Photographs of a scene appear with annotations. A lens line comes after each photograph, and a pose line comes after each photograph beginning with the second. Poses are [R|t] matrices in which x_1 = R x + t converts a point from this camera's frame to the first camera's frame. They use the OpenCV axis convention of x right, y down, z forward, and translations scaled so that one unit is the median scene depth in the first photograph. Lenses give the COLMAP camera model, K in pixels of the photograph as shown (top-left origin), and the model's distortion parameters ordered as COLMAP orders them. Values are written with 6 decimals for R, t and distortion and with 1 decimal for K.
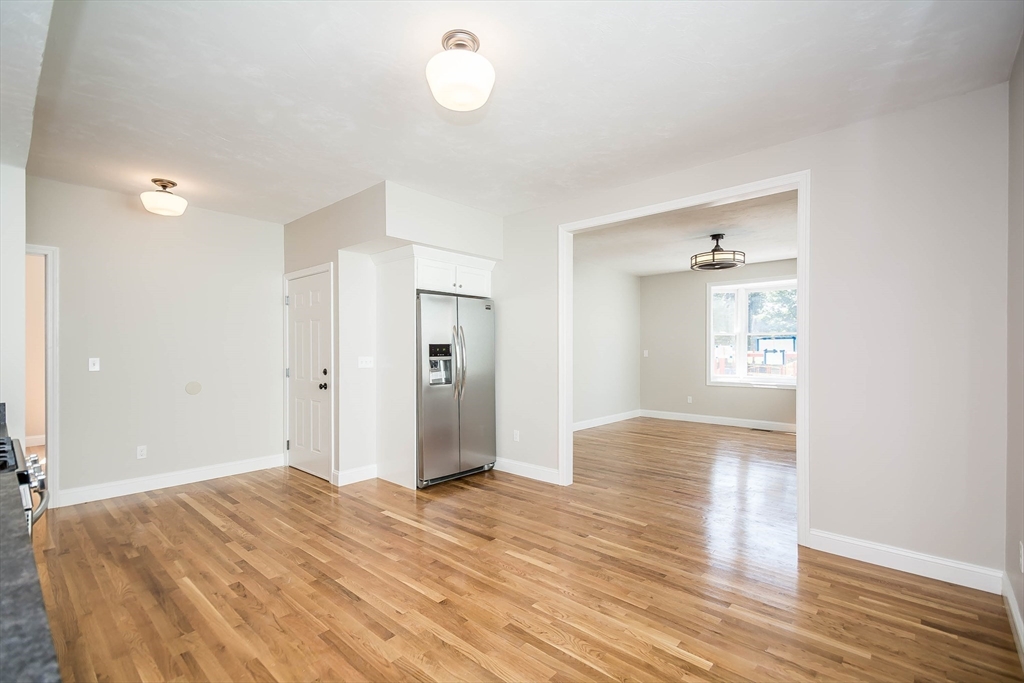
lens RADIAL K [[496.0, 0, 534.0], [0, 496.0, 346.9], [0, 0, 1]] dist [0.033940, -0.000380]
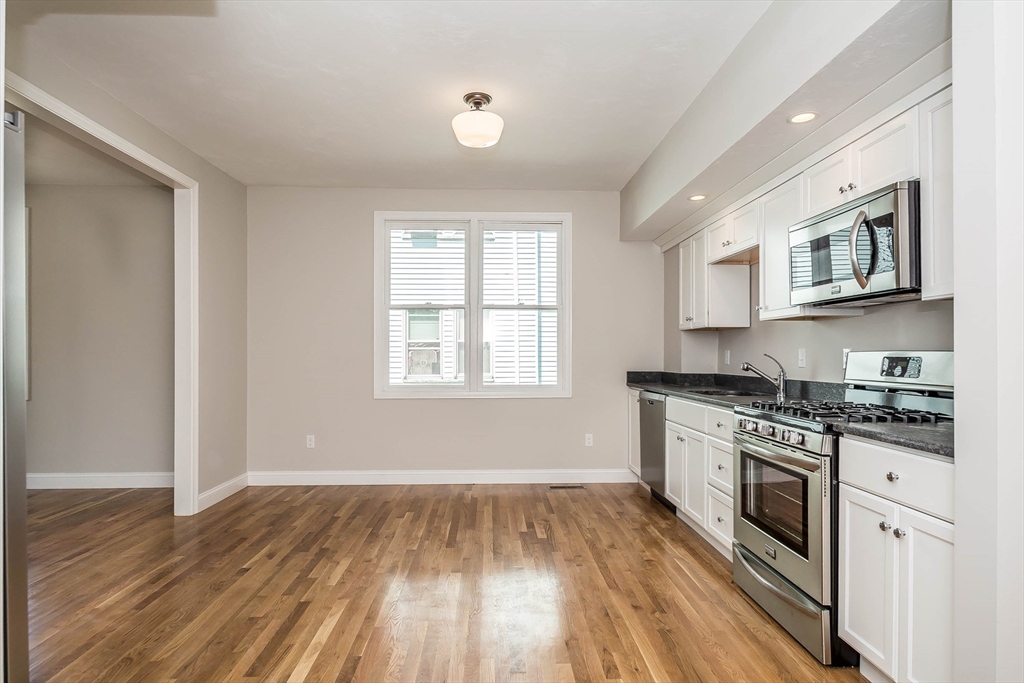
lens RADIAL K [[561.1, 0, 506.4], [0, 561.1, 346.9], [0, 0, 1]] dist [0.018179, -0.004441]
pose [[-0.689373, 0.013615, 0.724279, -0.853714], [0.007120, 0.999902, -0.012019, 0.033836], [-0.724372, -0.003128, -0.689402, 1.325578]]
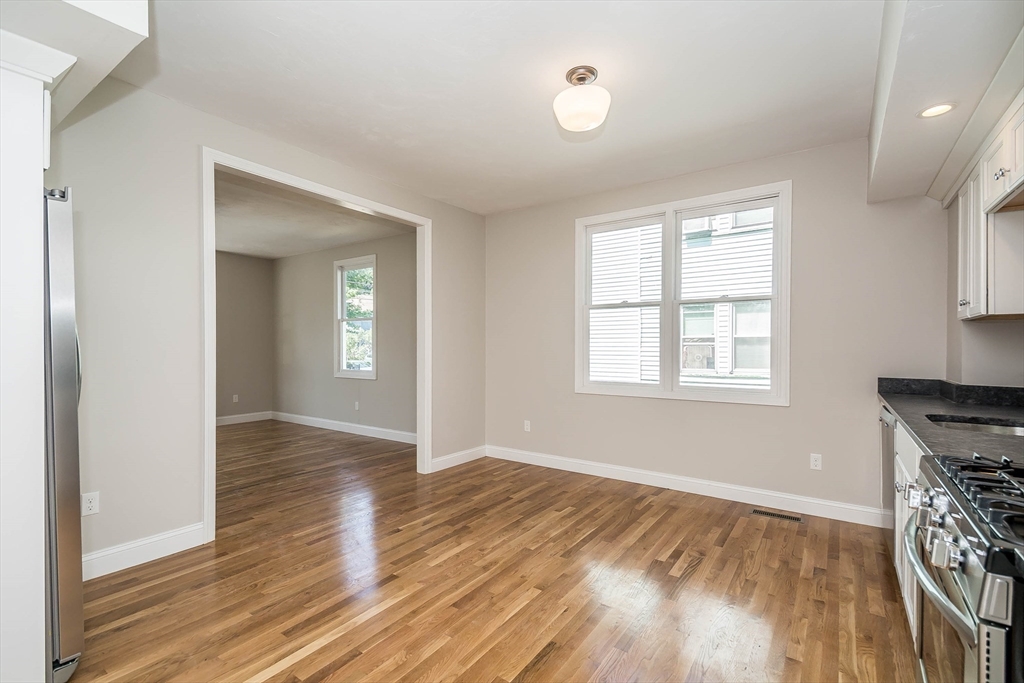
lens RADIAL K [[460.9, 0, 502.8], [0, 460.9, 352.1], [0, 0, 1]] dist [0.026433, -0.011444]
pose [[-0.107374, -0.008810, 0.994180, -0.829956], [0.005620, 0.999939, 0.009468, 0.017914], [-0.994203, 0.006604, -0.107318, 0.886703]]
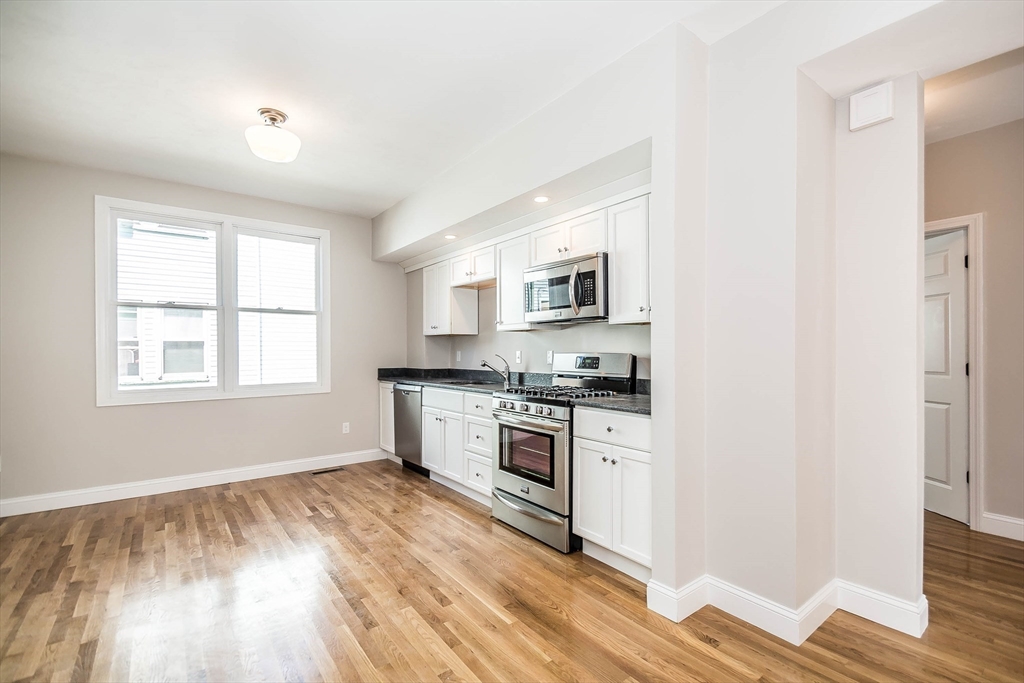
lens RADIAL K [[460.9, 0, 515.5], [0, 460.9, 351.8], [0, 0, 1]] dist [0.026433, -0.011444]
pose [[-0.980886, 0.007875, 0.194422, -0.712291], [0.009715, 0.999917, 0.008515, 0.020845], [-0.194338, 0.010242, -0.980881, 1.444638]]
